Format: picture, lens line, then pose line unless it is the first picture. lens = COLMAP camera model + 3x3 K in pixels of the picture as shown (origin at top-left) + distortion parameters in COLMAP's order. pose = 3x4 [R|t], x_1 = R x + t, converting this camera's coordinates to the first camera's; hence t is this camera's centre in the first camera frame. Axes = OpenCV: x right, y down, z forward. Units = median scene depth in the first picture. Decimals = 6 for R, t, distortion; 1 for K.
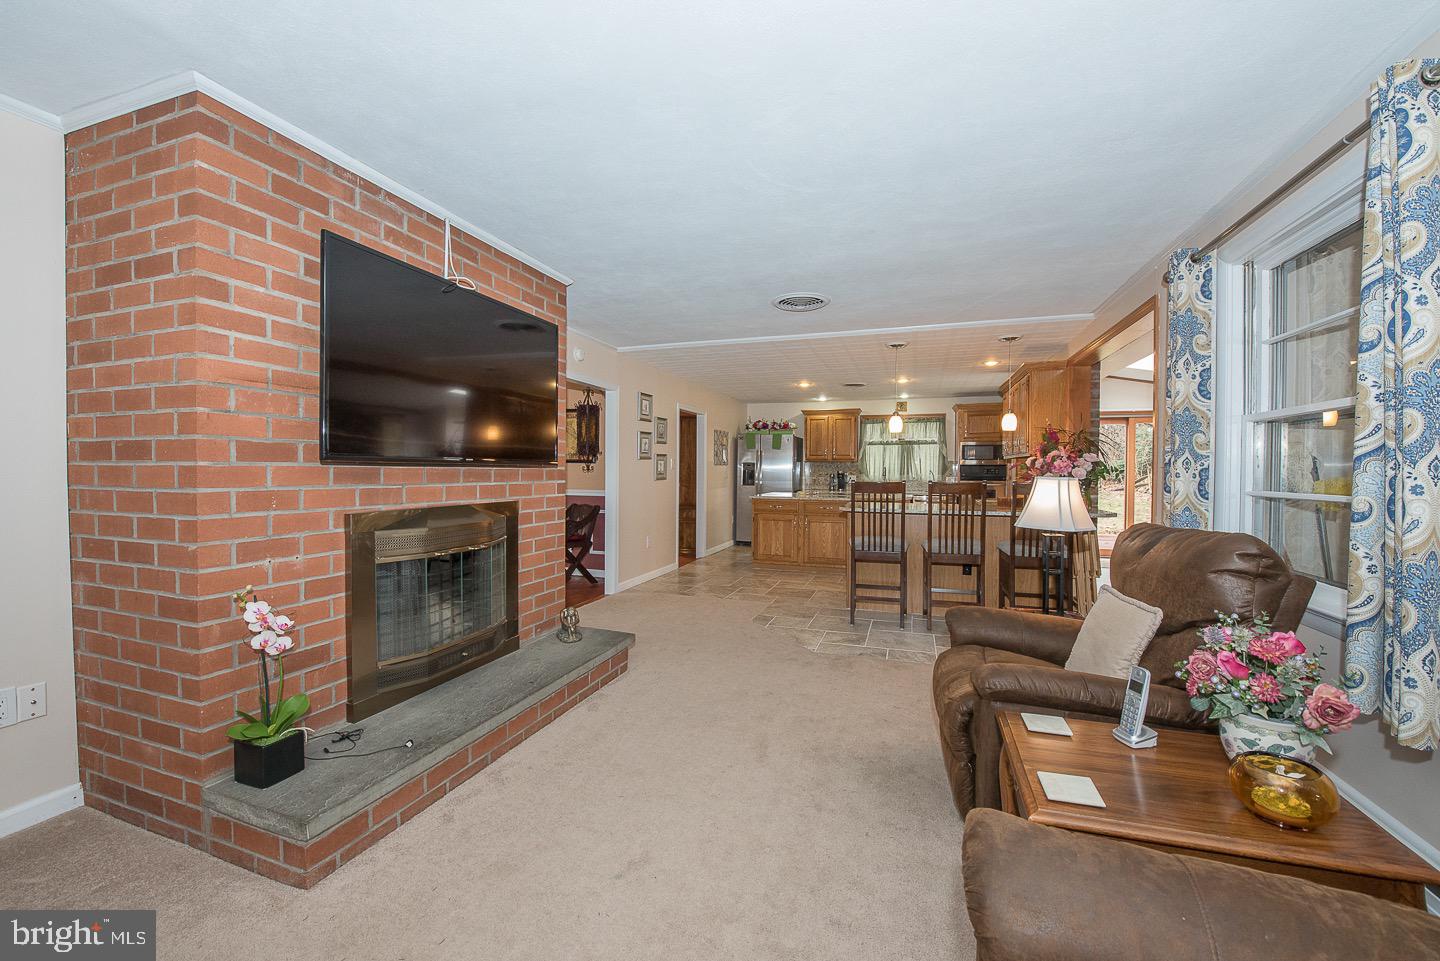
lens RADIAL K [[571.9, 0, 710.9], [0, 571.9, 474.9], [0, 0, 1]] dist [-0.018660, -0.001390]
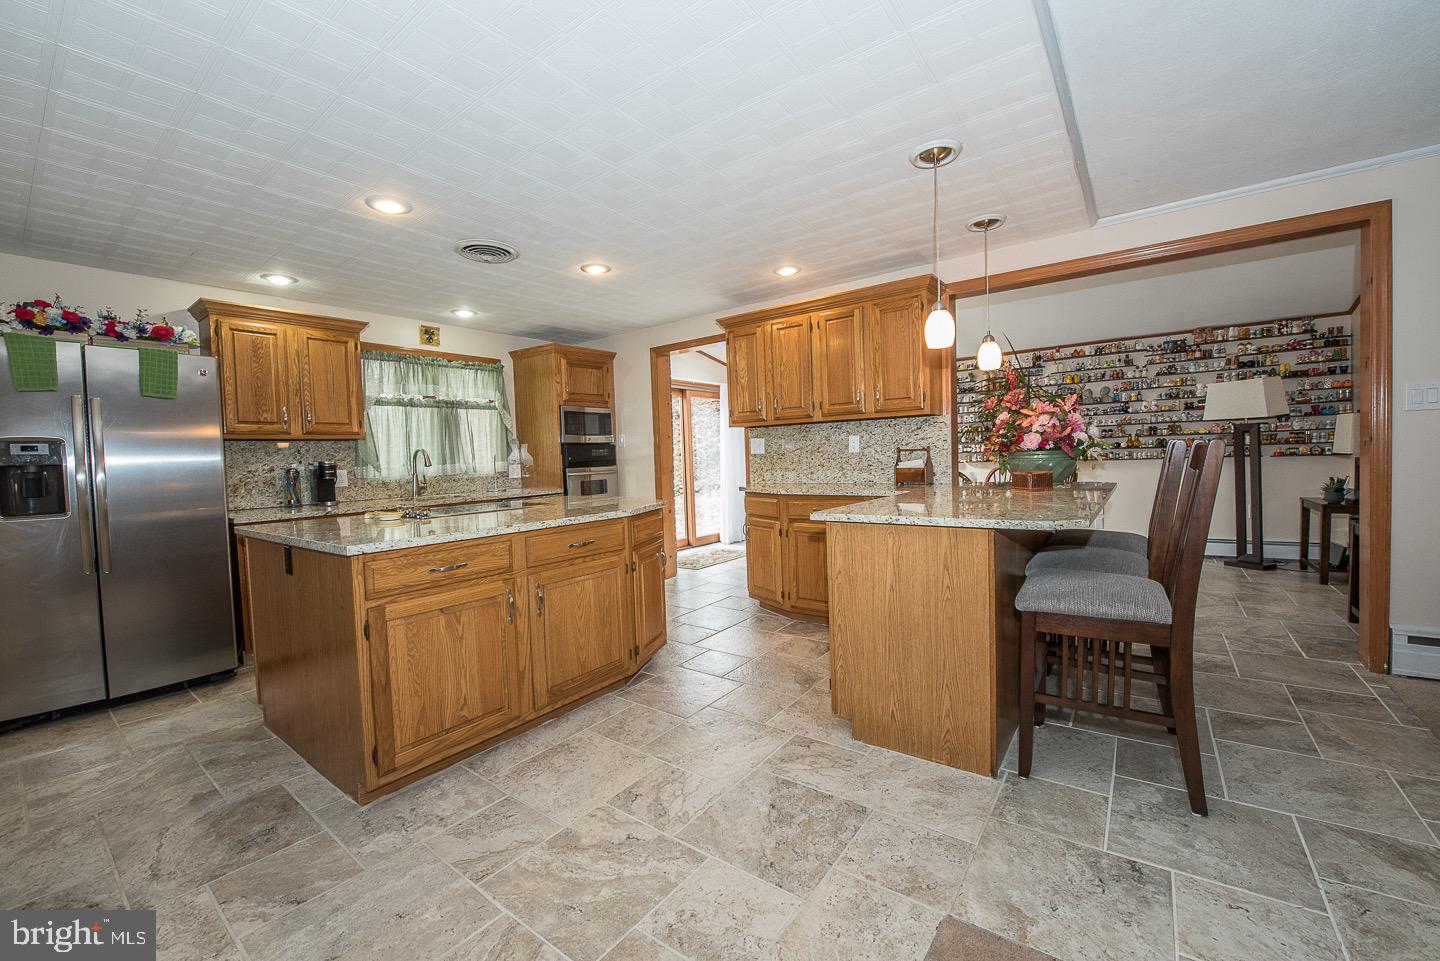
lens RADIAL K [[571.9, 0, 720.6], [0, 571.9, 478.5], [0, 0, 1]] dist [-0.018660, -0.001390]
pose [[0.294099, -0.053707, 0.954265, -0.095482], [0.047706, 0.998000, 0.041466, 0.003471], [-0.954584, 0.033329, 0.296073, 0.589411]]
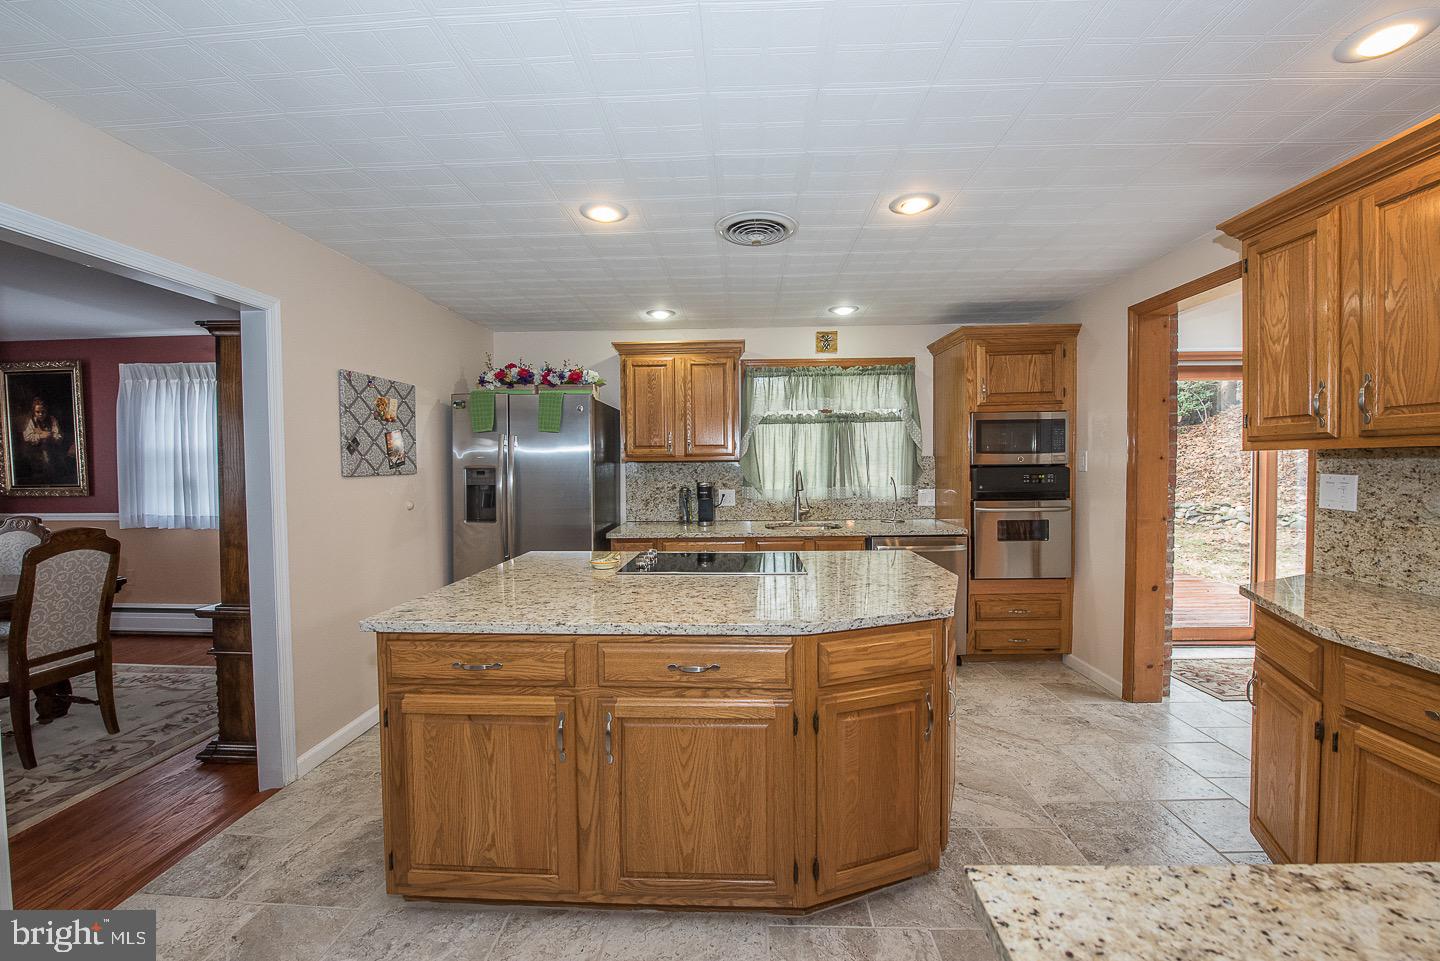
lens RADIAL K [[571.9, 0, 718.5], [0, 571.9, 479.7], [0, 0, 1]] dist [-0.018660, -0.001390]
pose [[0.955573, -0.023615, 0.293806, 0.107373], [0.019359, 0.999661, 0.017387, -0.015701], [-0.294117, -0.010927, 0.955707, 0.572317]]
